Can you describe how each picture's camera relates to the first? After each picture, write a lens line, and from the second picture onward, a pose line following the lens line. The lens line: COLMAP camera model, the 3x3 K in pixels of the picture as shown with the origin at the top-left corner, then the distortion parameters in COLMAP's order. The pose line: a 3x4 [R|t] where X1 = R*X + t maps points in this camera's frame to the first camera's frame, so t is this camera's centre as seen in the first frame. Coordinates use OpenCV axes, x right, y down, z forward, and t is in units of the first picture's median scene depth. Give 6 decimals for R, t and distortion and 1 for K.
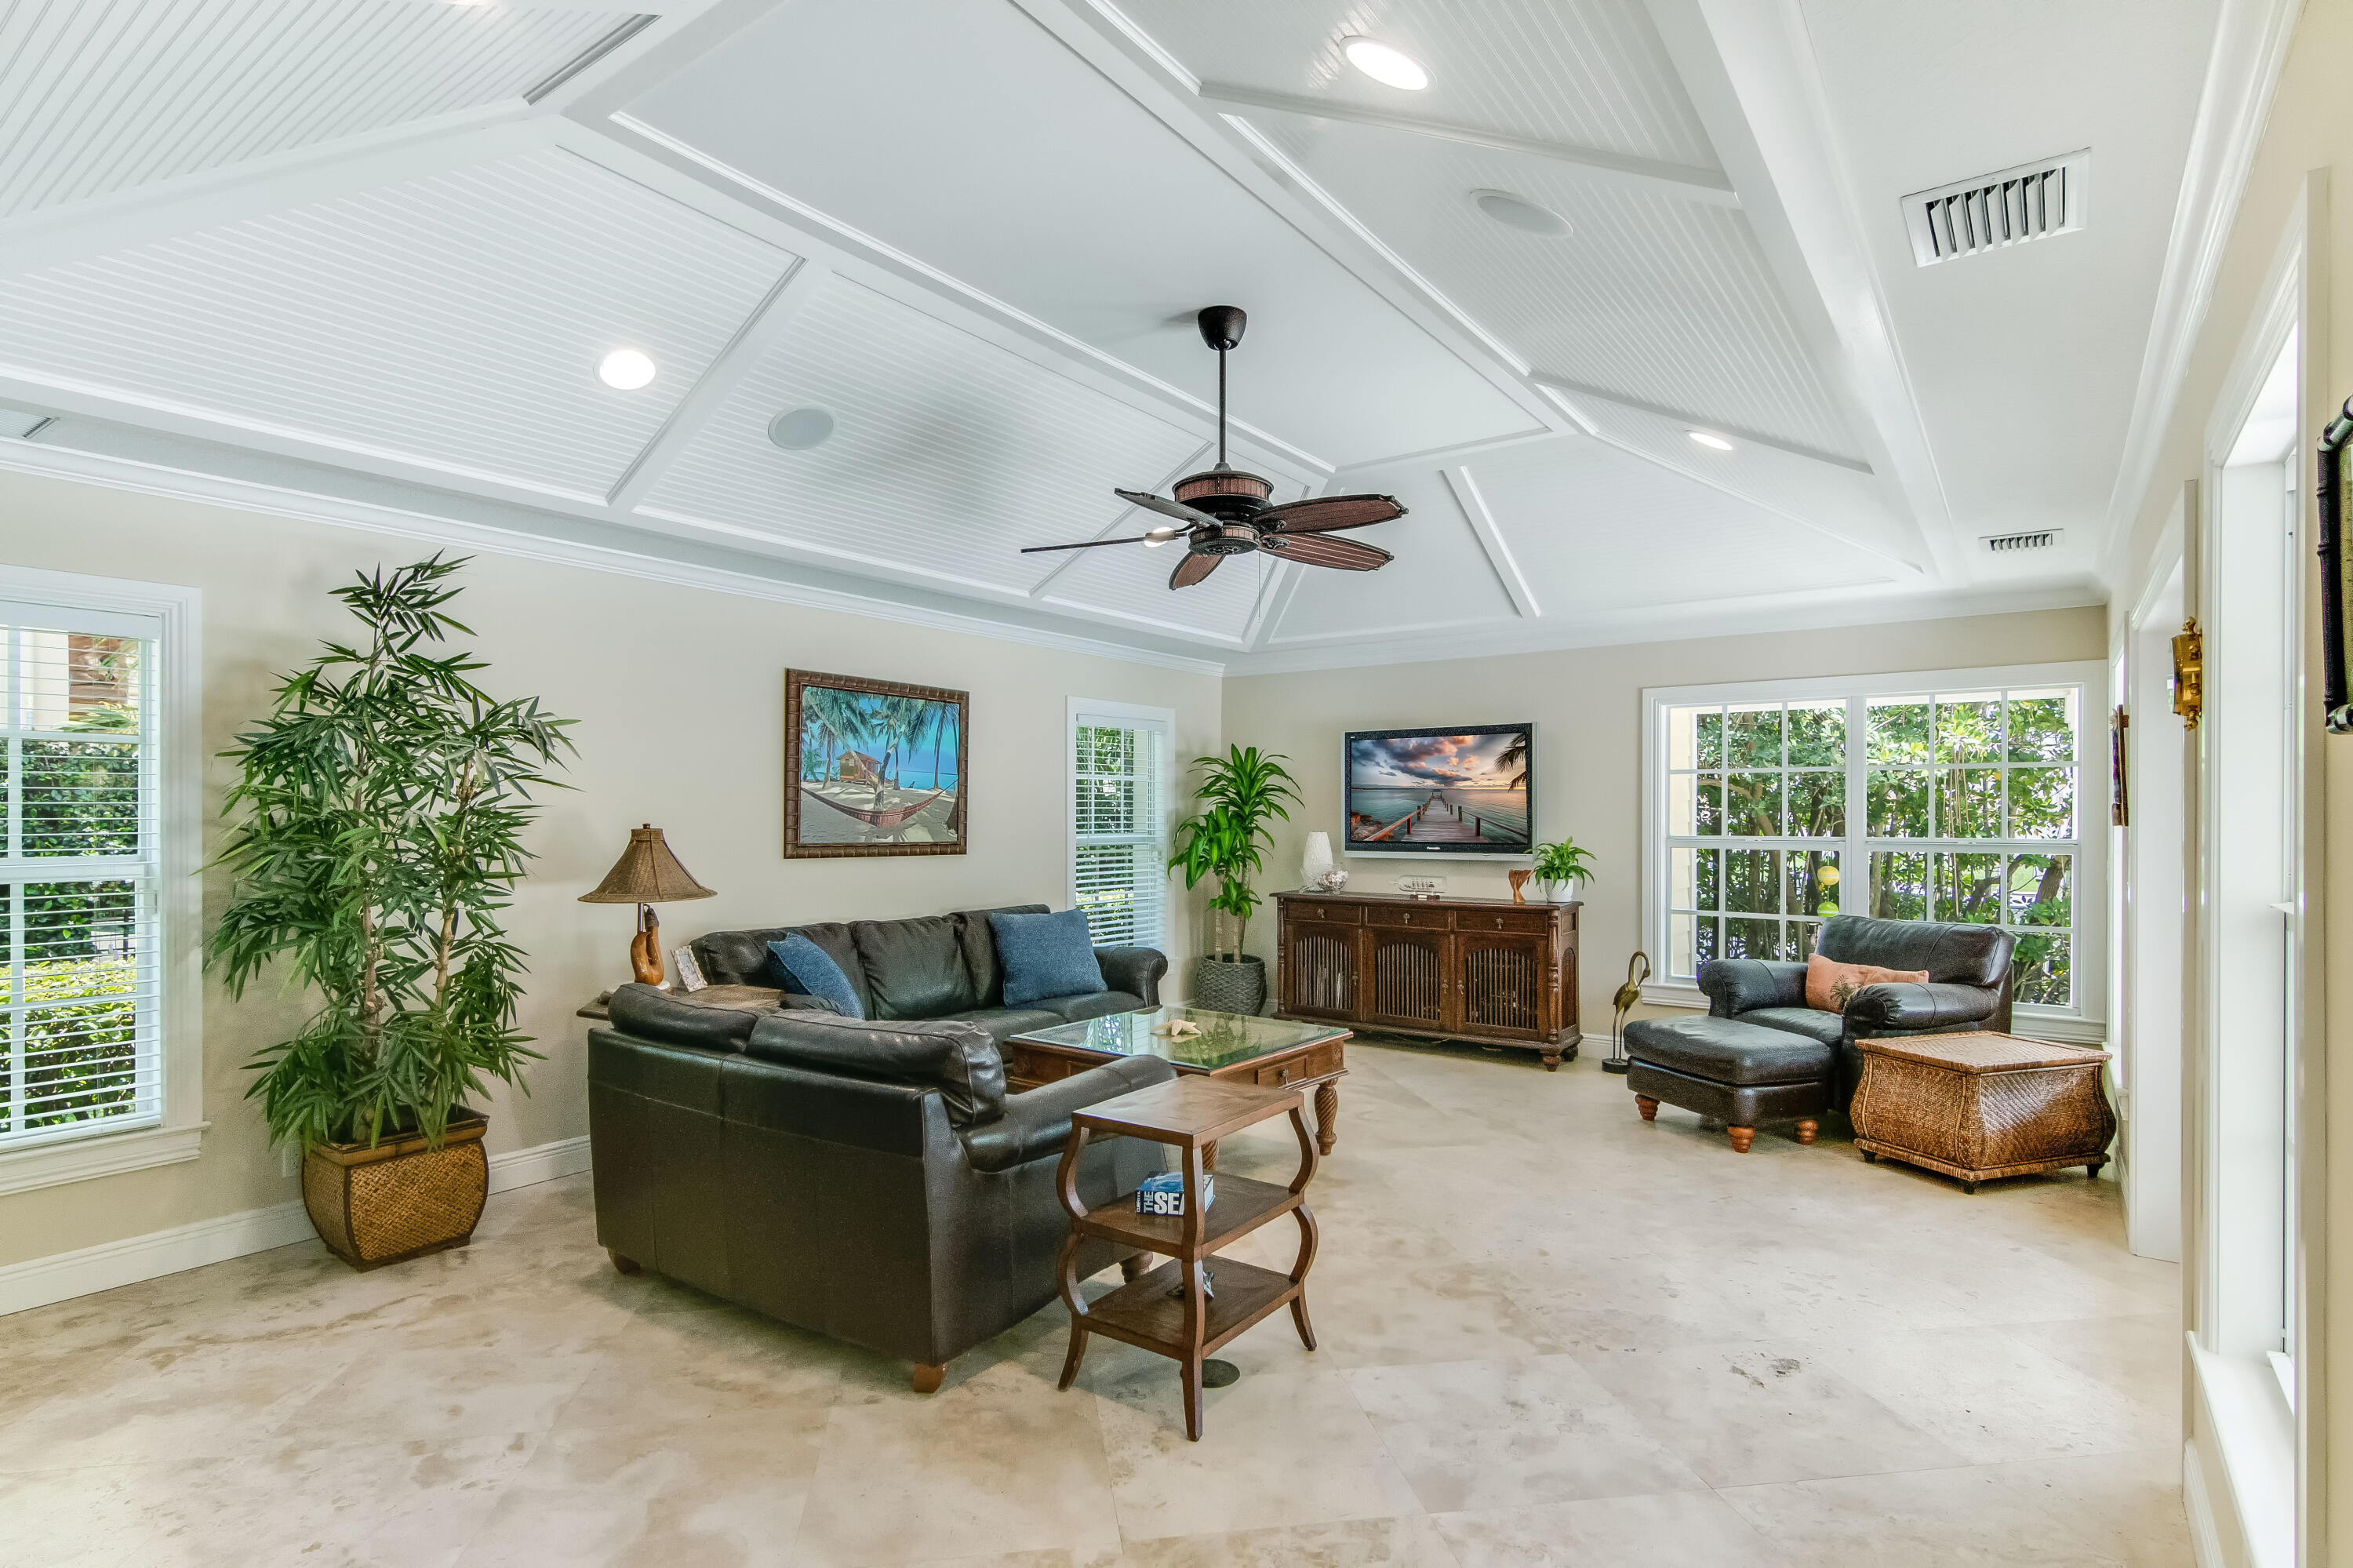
lens RADIAL K [[1195.8, 0, 1192.5], [0, 1195.8, 827.5], [0, 0, 1]] dist [0.002292, -0.000087]
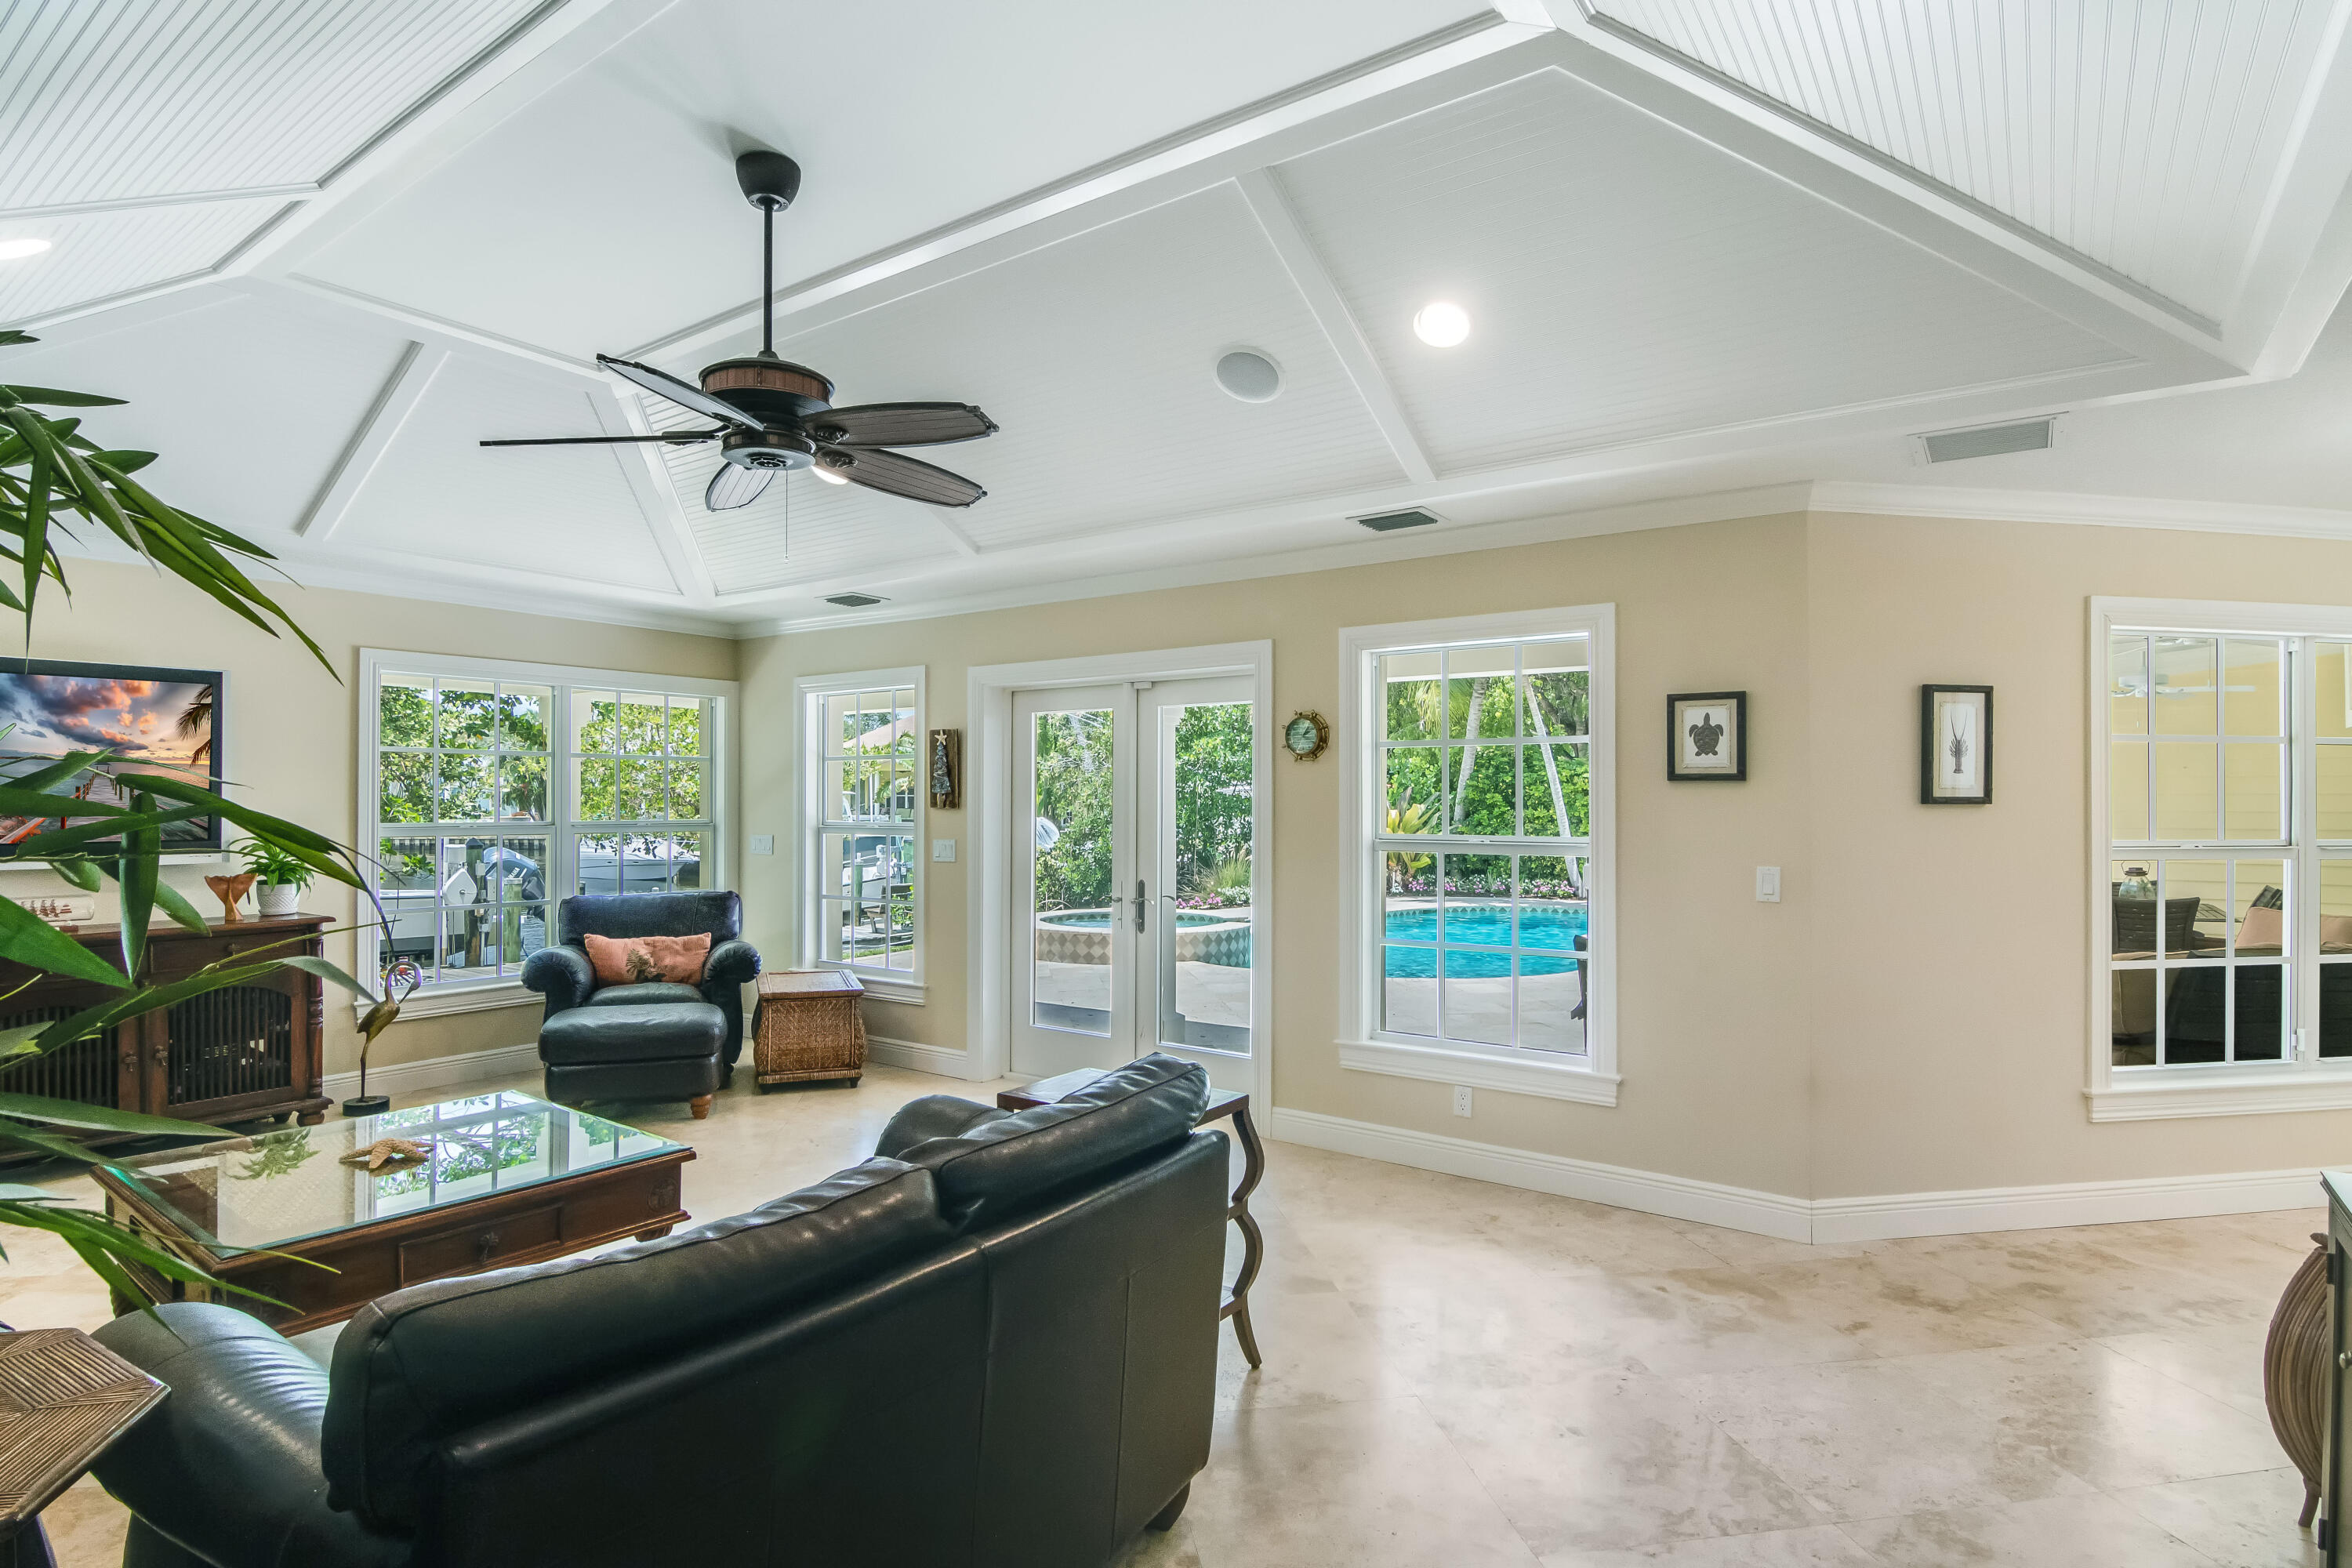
lens RADIAL K [[1195.2, 0, 1169.0], [0, 1195.2, 788.7], [0, 0, 1]] dist [0.002292, -0.000087]
pose [[0.004533, 0.008946, 0.999950, -0.440115], [0.007819, 0.999929, -0.008982, -0.006213], [-0.999959, 0.007859, 0.004463, 0.422504]]
